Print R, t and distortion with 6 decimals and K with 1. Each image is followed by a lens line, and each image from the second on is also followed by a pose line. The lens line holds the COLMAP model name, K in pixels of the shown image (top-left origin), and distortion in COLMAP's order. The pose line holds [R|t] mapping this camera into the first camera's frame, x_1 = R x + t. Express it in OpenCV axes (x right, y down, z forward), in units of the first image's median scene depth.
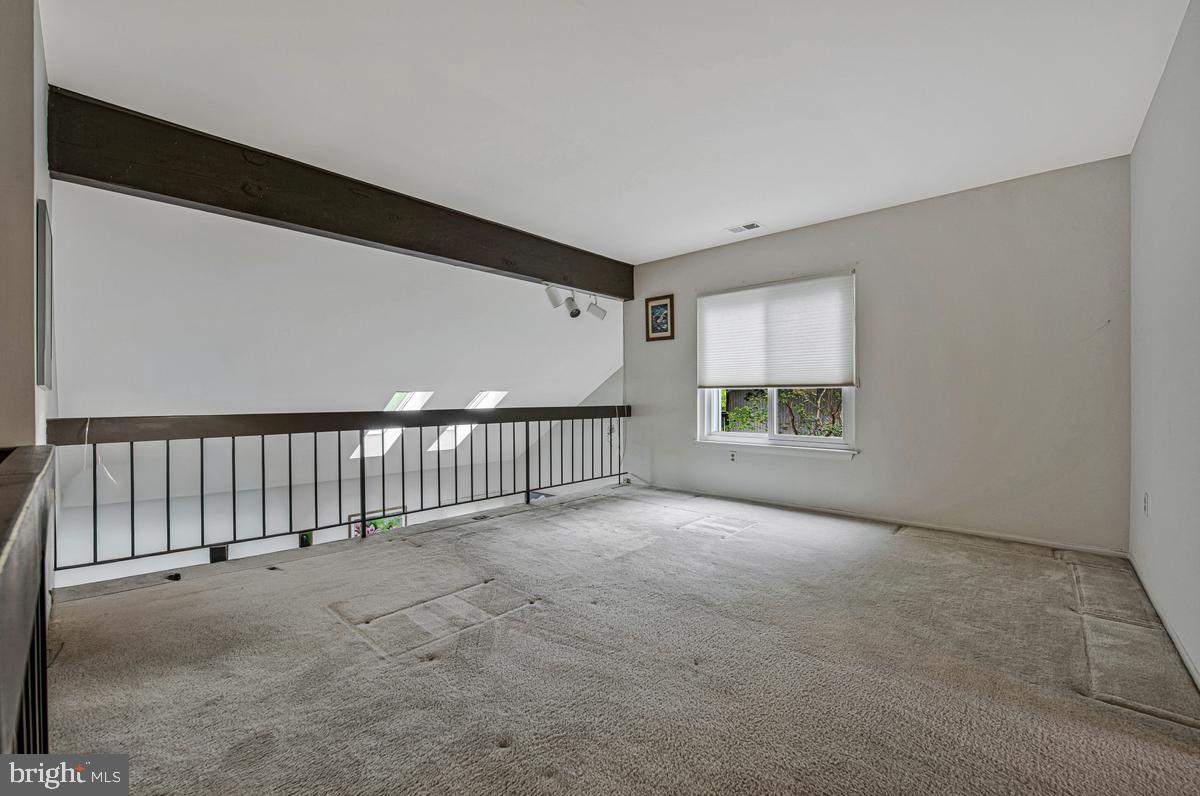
lens RADIAL K [[488.8, 0, 600.3], [0, 488.8, 394.8], [0, 0, 1]] dist [-0.002821, -0.000164]
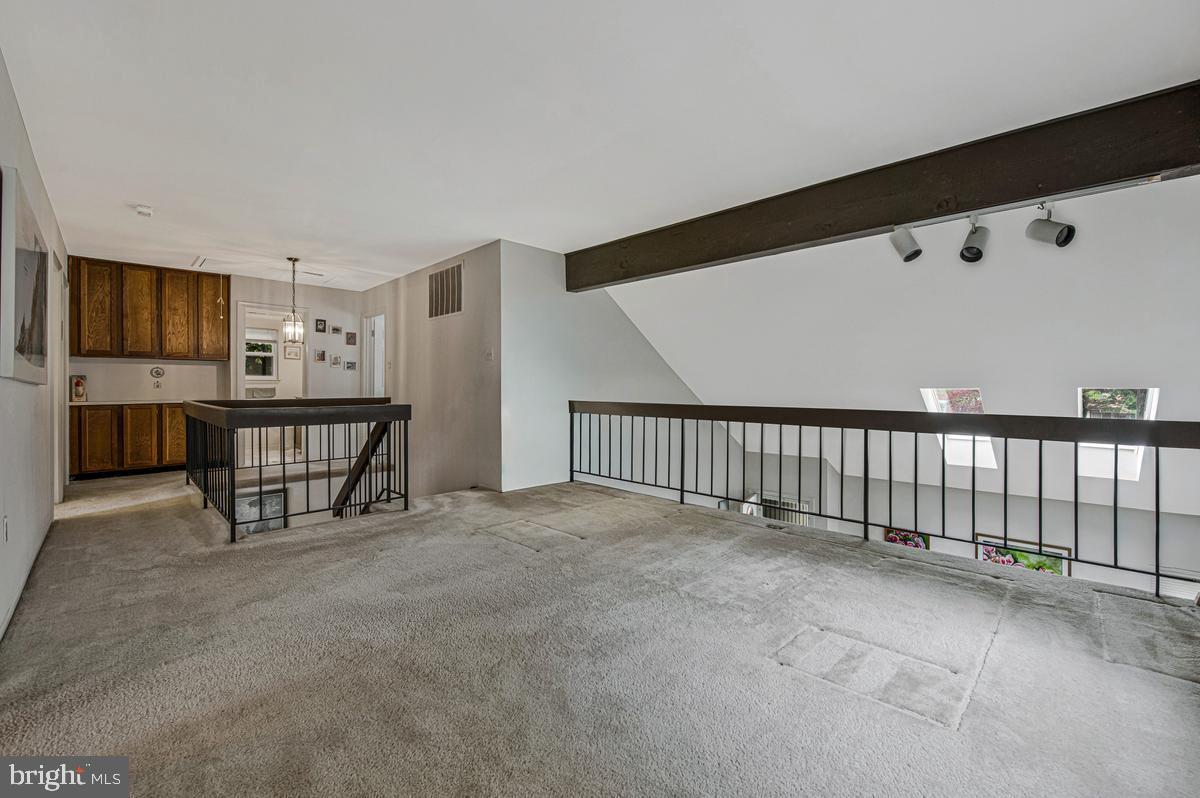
lens RADIAL K [[488.8, 0, 600.1], [0, 488.8, 394.4], [0, 0, 1]] dist [-0.002821, -0.000164]
pose [[-0.018575, 0.008284, -0.999793, 0.709847], [-0.007005, 0.999940, 0.008415, -0.000479], [0.999803, 0.007160, -0.018516, 0.738753]]
